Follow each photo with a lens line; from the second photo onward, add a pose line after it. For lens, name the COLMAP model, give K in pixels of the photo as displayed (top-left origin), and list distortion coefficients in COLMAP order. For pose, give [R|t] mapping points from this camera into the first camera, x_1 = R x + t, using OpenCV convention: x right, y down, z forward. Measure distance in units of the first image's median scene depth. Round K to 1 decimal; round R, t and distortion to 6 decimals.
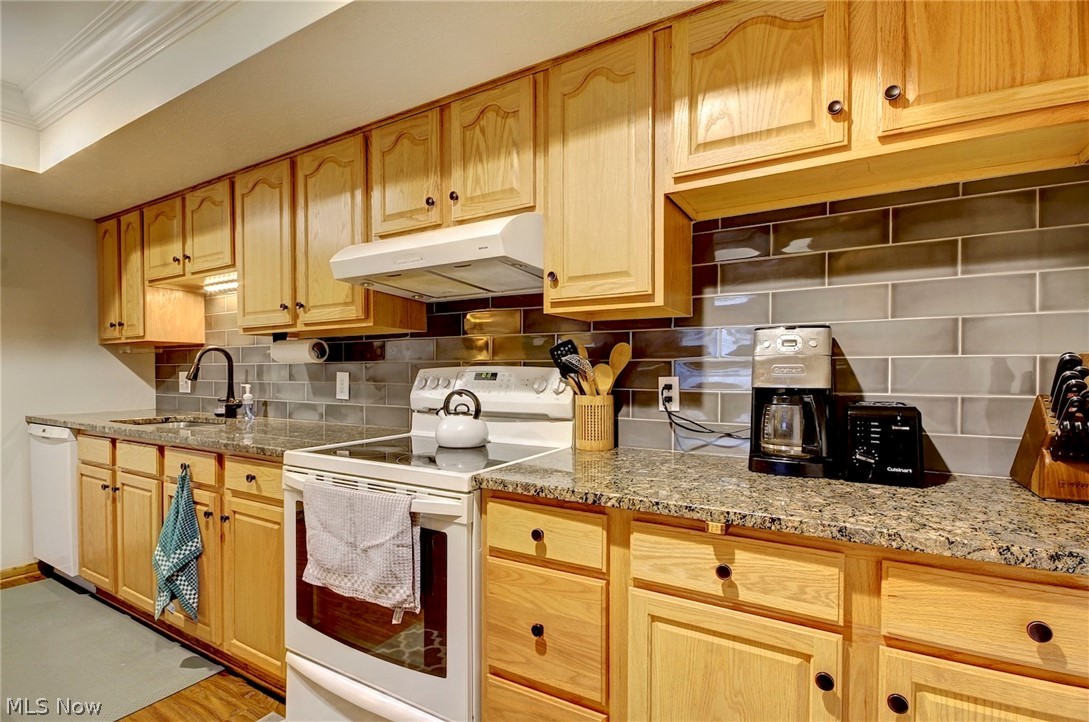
lens RADIAL K [[520.3, 0, 543.0], [0, 520.3, 376.1], [0, 0, 1]] dist [-0.000759, 0.000093]
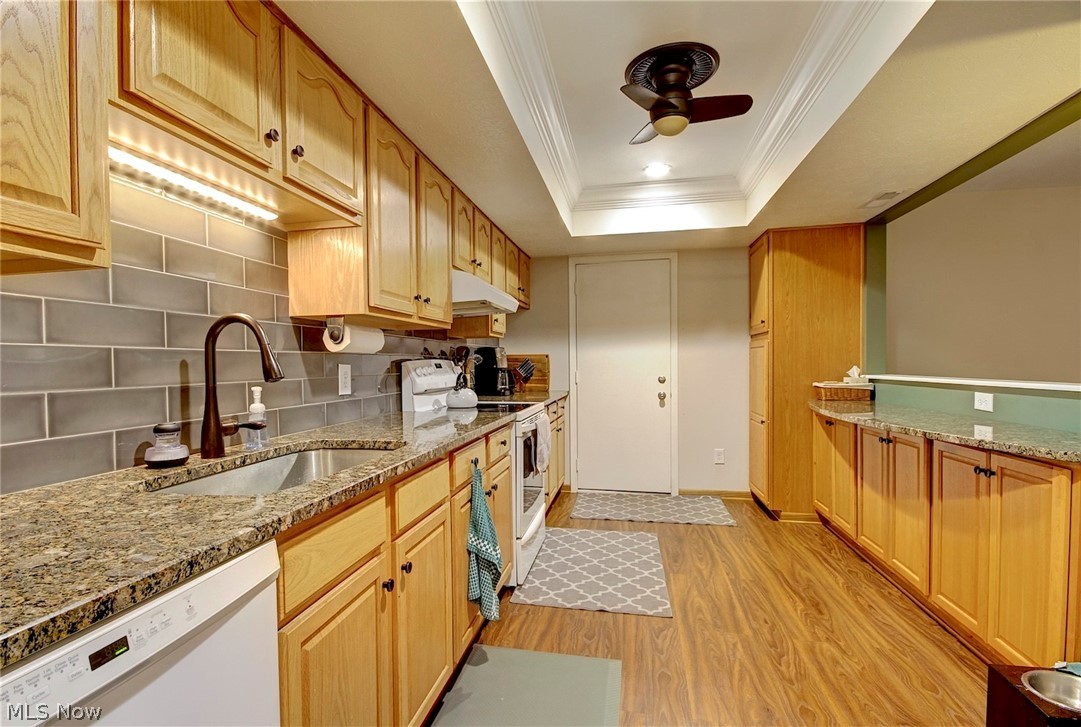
lens RADIAL K [[525.8, 0, 522.5], [0, 525.8, 375.9], [0, 0, 1]] dist [0.001849, 0.000087]
pose [[-0.329658, -0.019698, 0.943895, -1.833068], [0.019123, 0.999438, 0.027536, -0.009378], [-0.943907, 0.027127, -0.329096, 1.390624]]
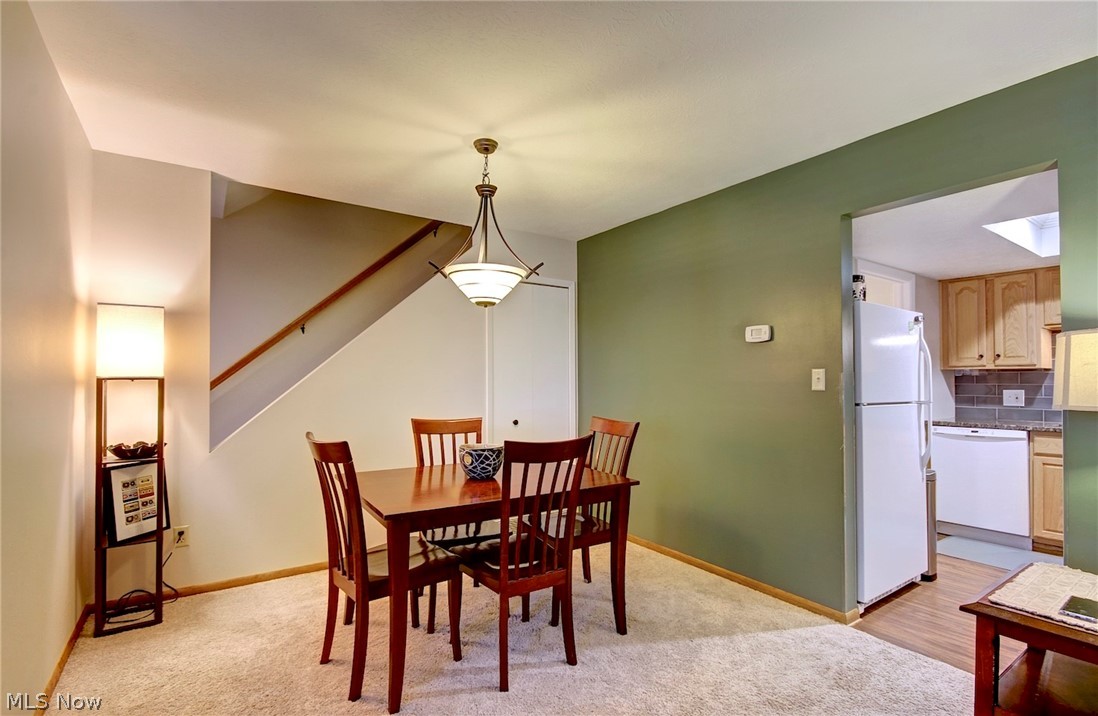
lens RADIAL K [[514.2, 0, 545.0], [0, 514.2, 372.9], [0, 0, 1]] dist [-0.003555, -0.000693]
pose [[0.908053, -0.004861, -0.418828, -2.190580], [-0.006423, 0.999654, -0.025527, -0.019248], [0.418807, 0.025870, 0.907707, -1.193196]]
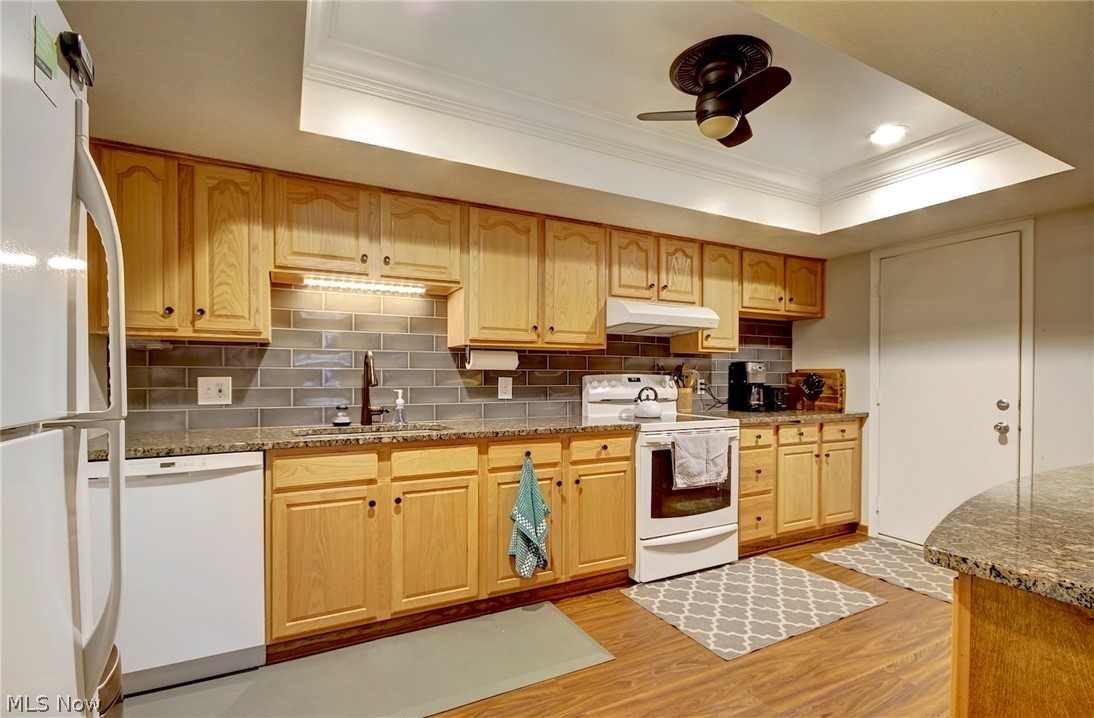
lens RADIAL K [[511.3, 0, 550.7], [0, 511.3, 381.1], [0, 0, 1]] dist [-0.000936, -0.000016]
pose [[0.520270, -0.006158, 0.853980, -1.921886], [0.005404, 0.999978, 0.003918, -0.004285], [-0.853985, 0.002577, 0.520291, 0.353804]]
